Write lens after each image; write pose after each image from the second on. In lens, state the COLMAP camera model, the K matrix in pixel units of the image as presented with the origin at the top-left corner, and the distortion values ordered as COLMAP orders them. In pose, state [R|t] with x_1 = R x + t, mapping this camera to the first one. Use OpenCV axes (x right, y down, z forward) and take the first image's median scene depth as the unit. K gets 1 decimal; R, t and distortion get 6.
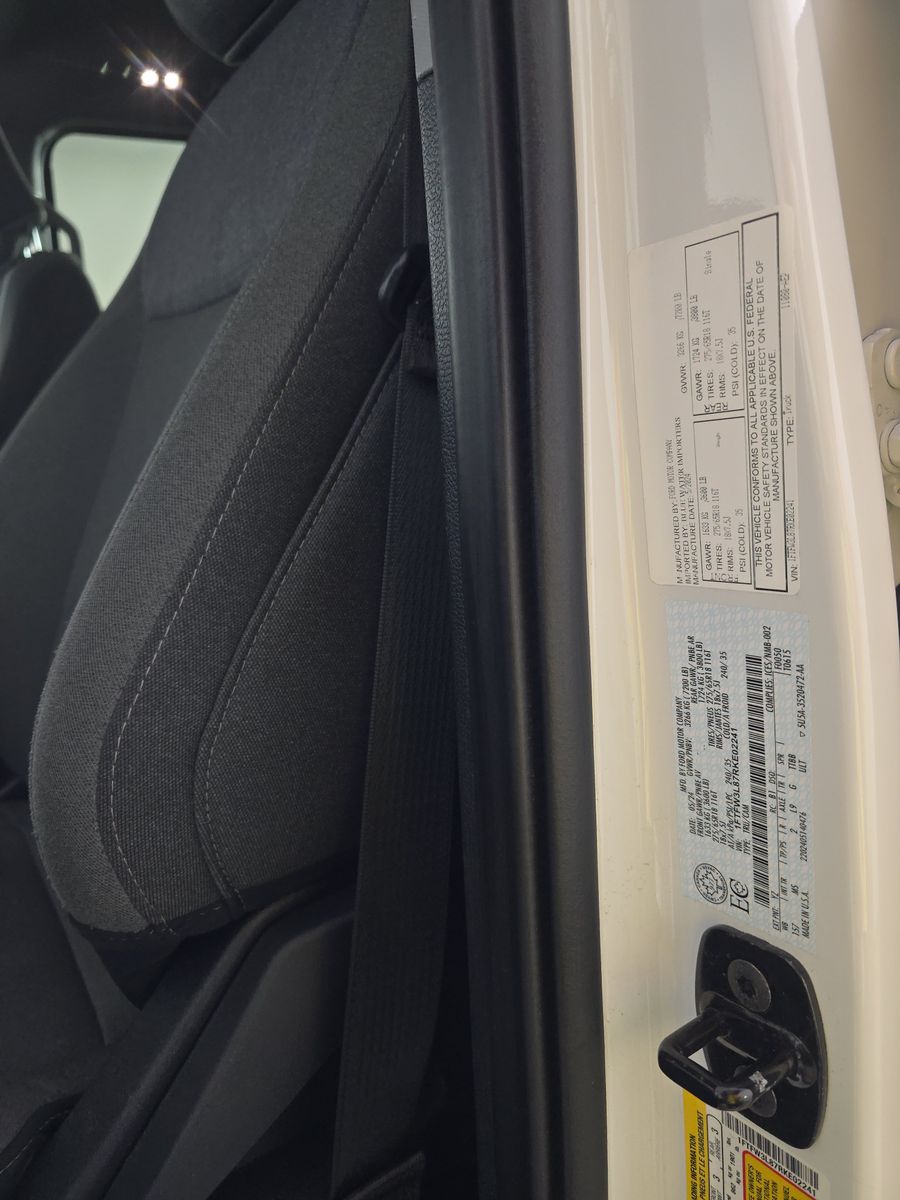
lens RADIAL K [[803.2, 0, 450.0], [0, 803.2, 600.0], [0, 0, 1]] dist [0.070157, -0.060413]
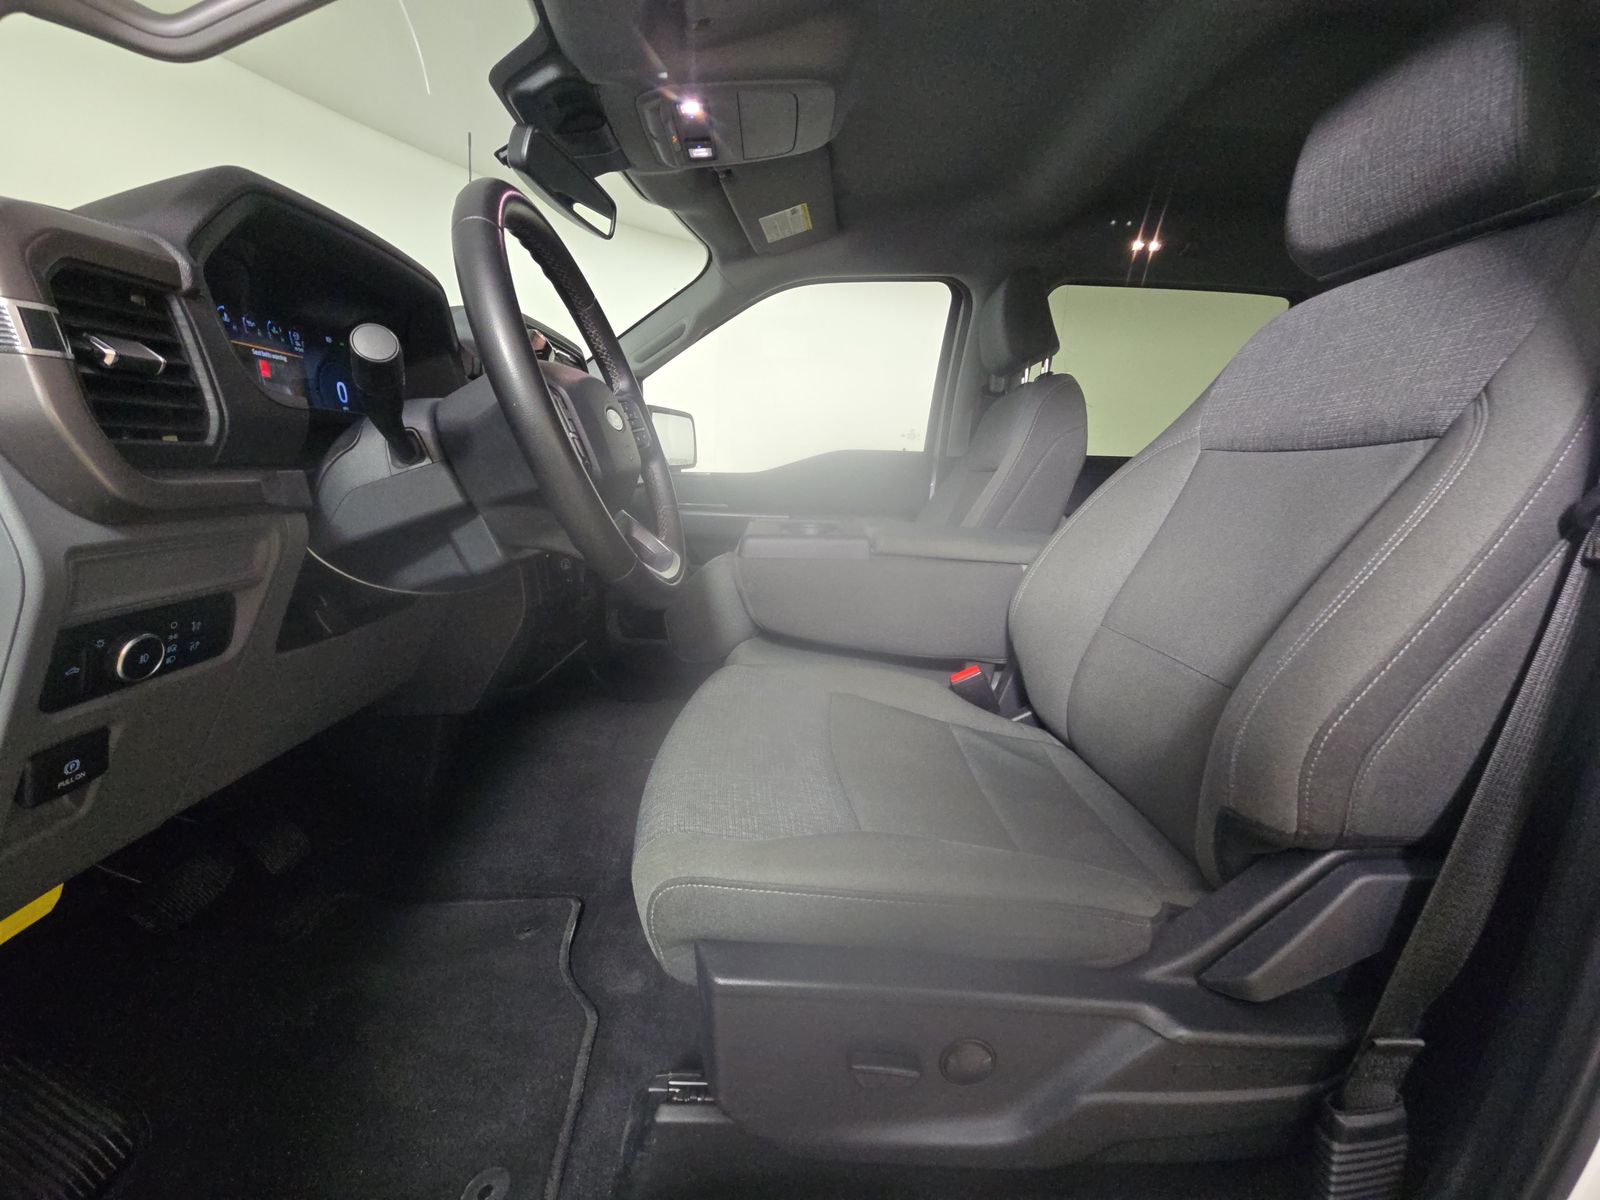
lens RADIAL K [[646.9, 0, 799.5], [0, 646.9, 613.0], [0, 0, 1]] dist [-0.000351, -0.000107]
pose [[0.823228, 0.218108, -0.524142, -0.587609], [-0.218256, 0.973891, 0.062462, 0.070763], [0.524080, 0.062976, 0.849337, -0.776186]]
